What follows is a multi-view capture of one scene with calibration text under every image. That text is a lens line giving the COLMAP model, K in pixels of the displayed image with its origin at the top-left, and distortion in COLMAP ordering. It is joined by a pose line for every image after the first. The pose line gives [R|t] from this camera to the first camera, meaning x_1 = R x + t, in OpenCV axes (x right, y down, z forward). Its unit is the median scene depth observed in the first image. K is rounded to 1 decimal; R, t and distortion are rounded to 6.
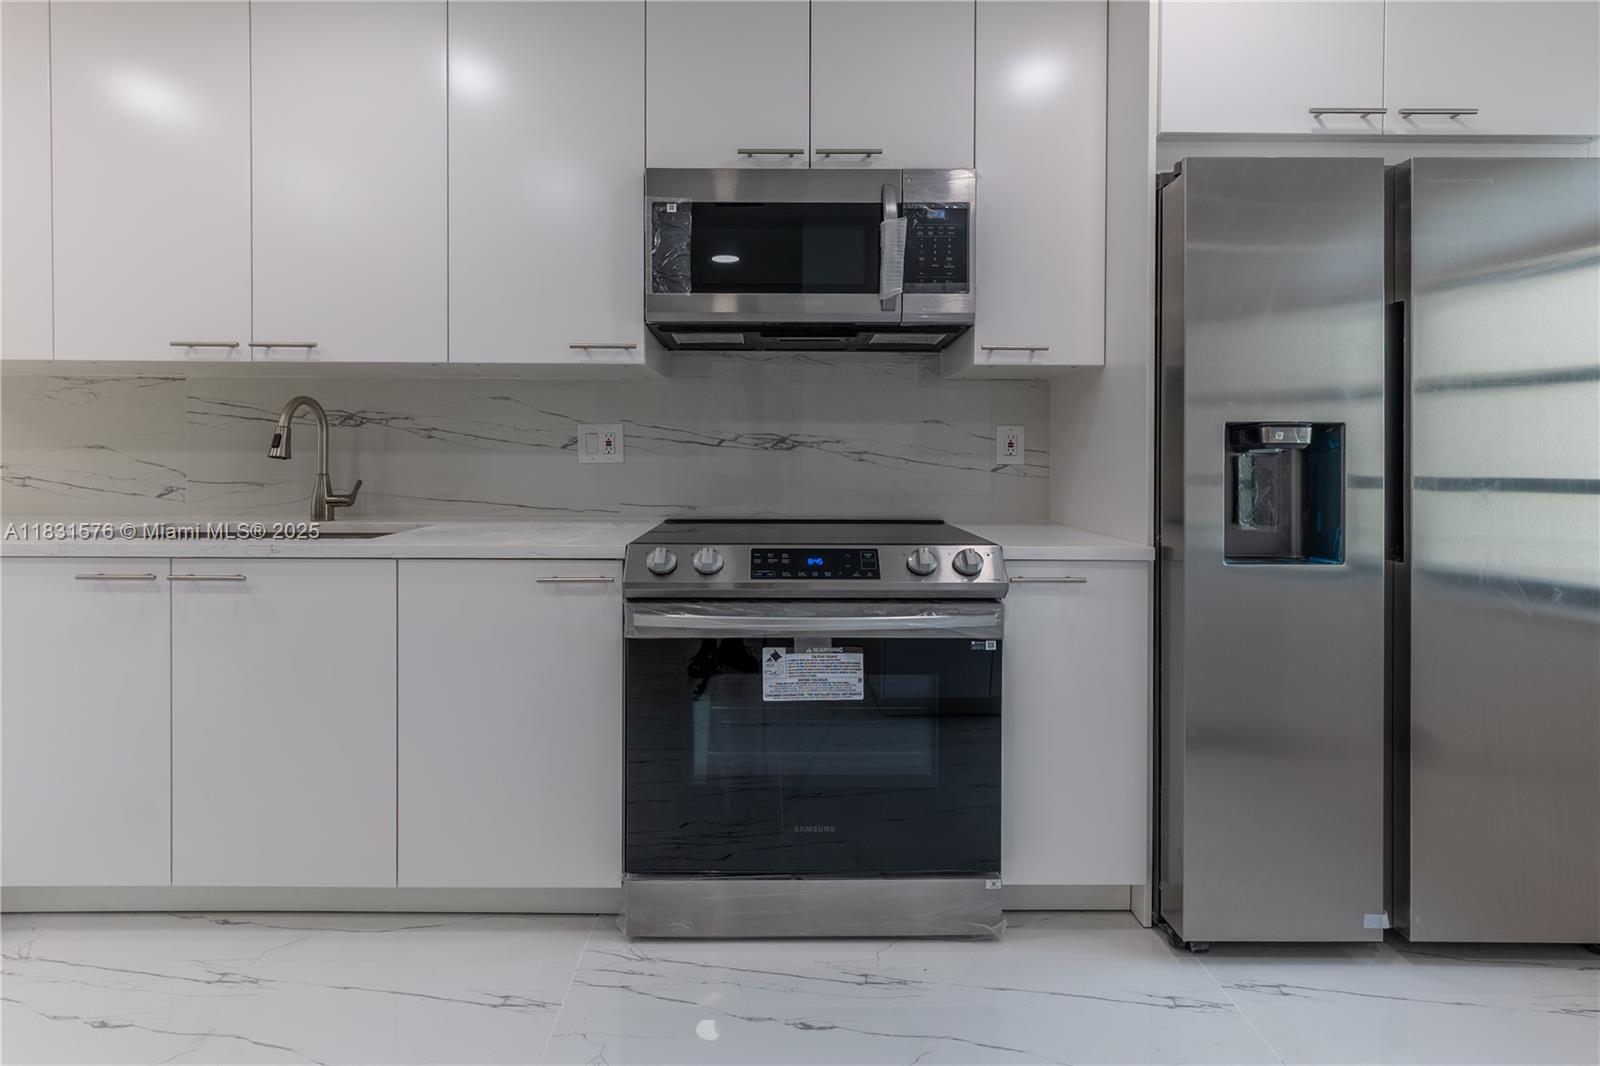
lens RADIAL K [[845.6, 0, 800.7], [0, 845.6, 466.6], [0, 0, 1]] dist [-0.000601, 0.000671]
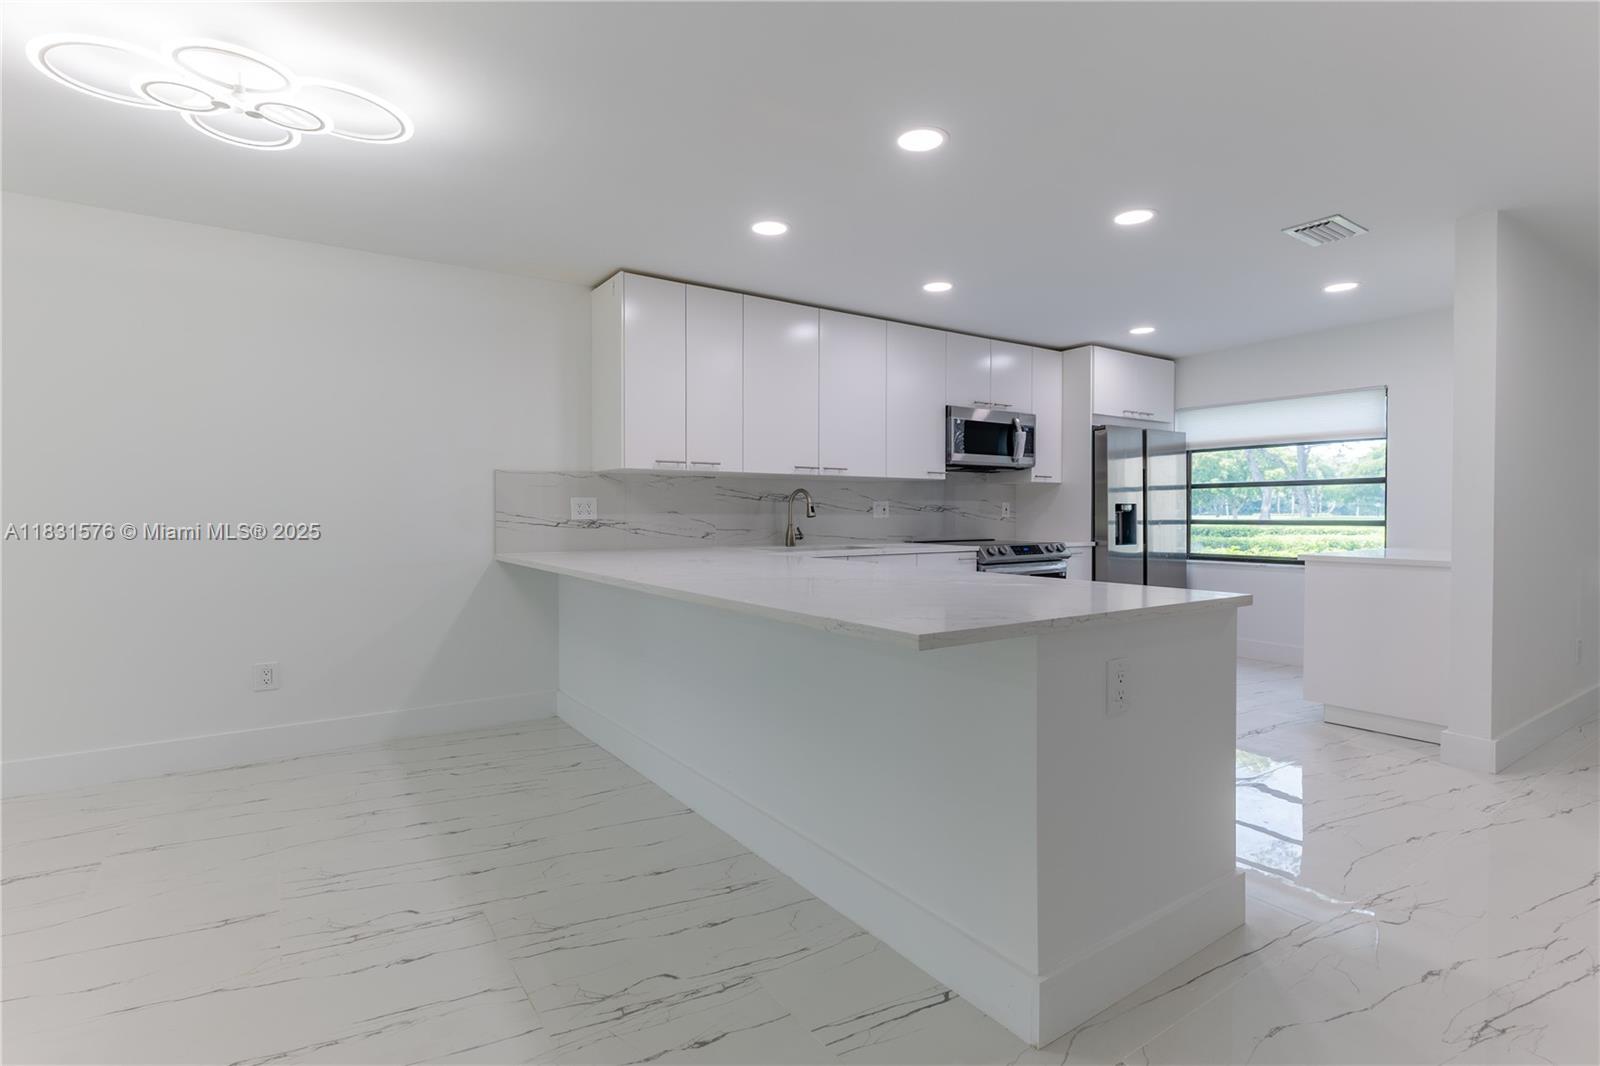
lens RADIAL K [[800.8, 0, 816.9], [0, 800.8, 522.2], [0, 0, 1]] dist [-0.000430, 0.000204]
pose [[0.822211, -0.012104, 0.569055, -2.116036], [0.012694, 0.999915, 0.002929, -0.002566], [-0.569042, 0.004815, 0.822294, -0.879200]]
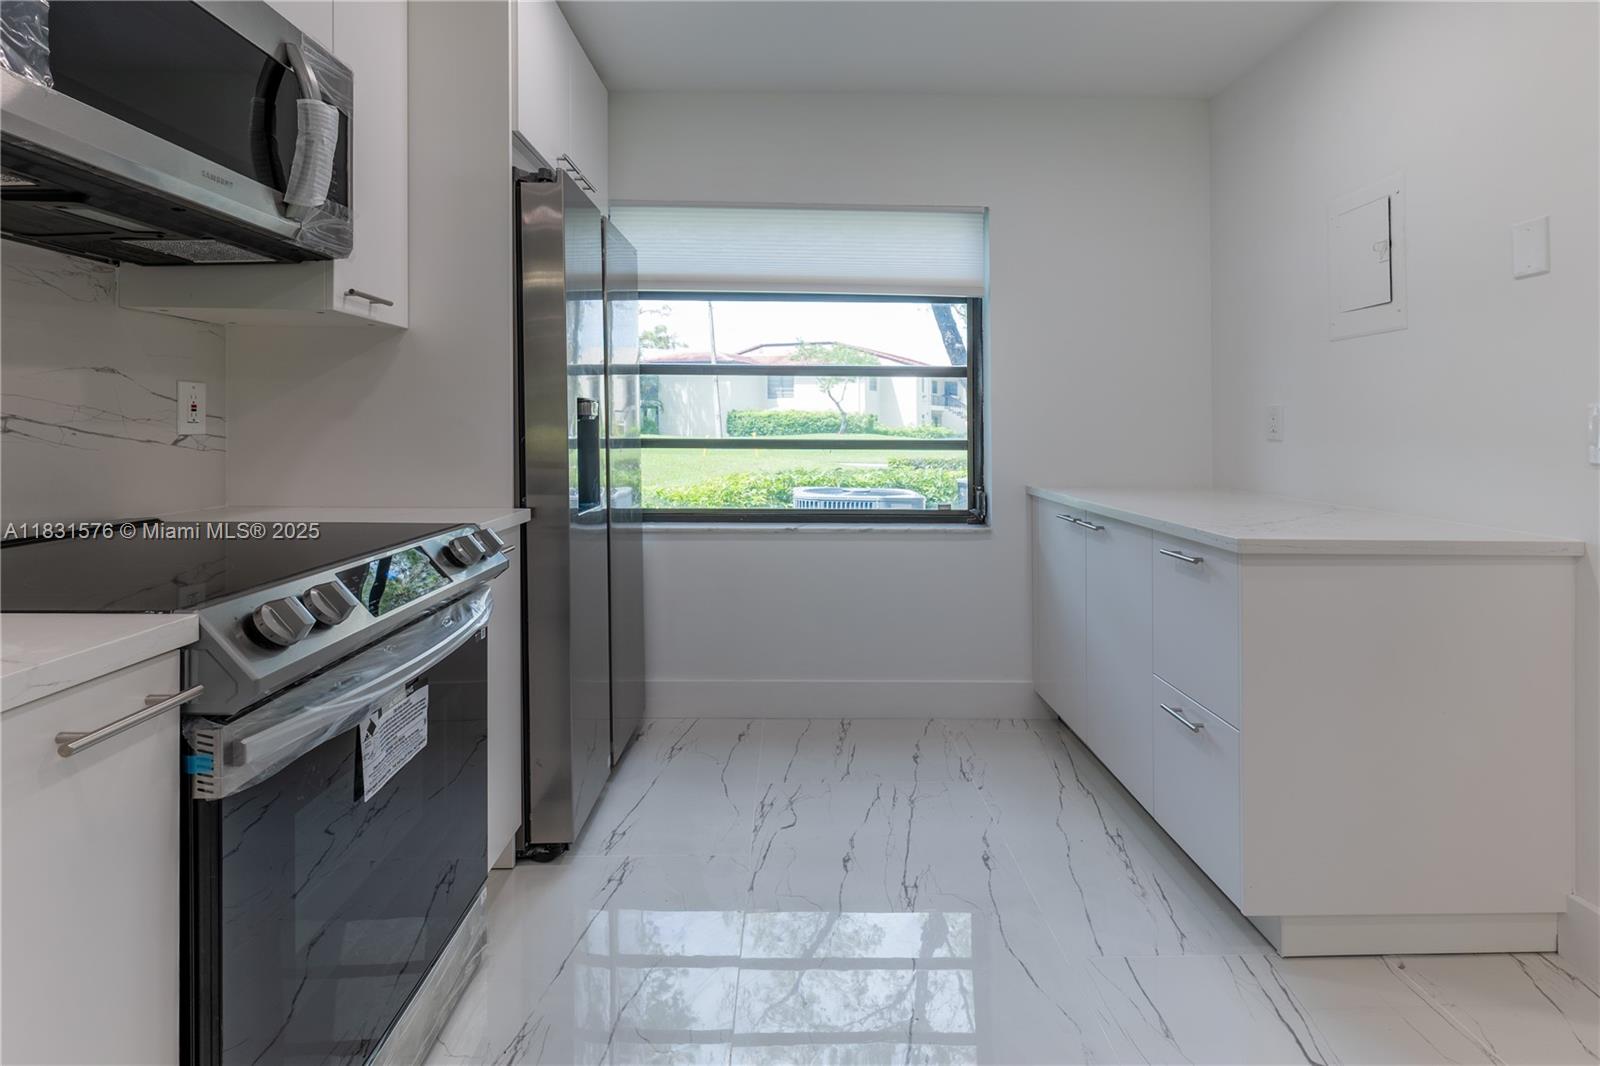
lens RADIAL K [[878.2, 0, 804.4], [0, 878.2, 431.3], [0, 0, 1]] dist [0.013661, 0.000069]
pose [[-0.008824, -0.011709, 0.999893, -0.692007], [0.006554, 0.999909, 0.011767, -0.014608], [-0.999940, 0.006658, -0.008746, 0.629474]]
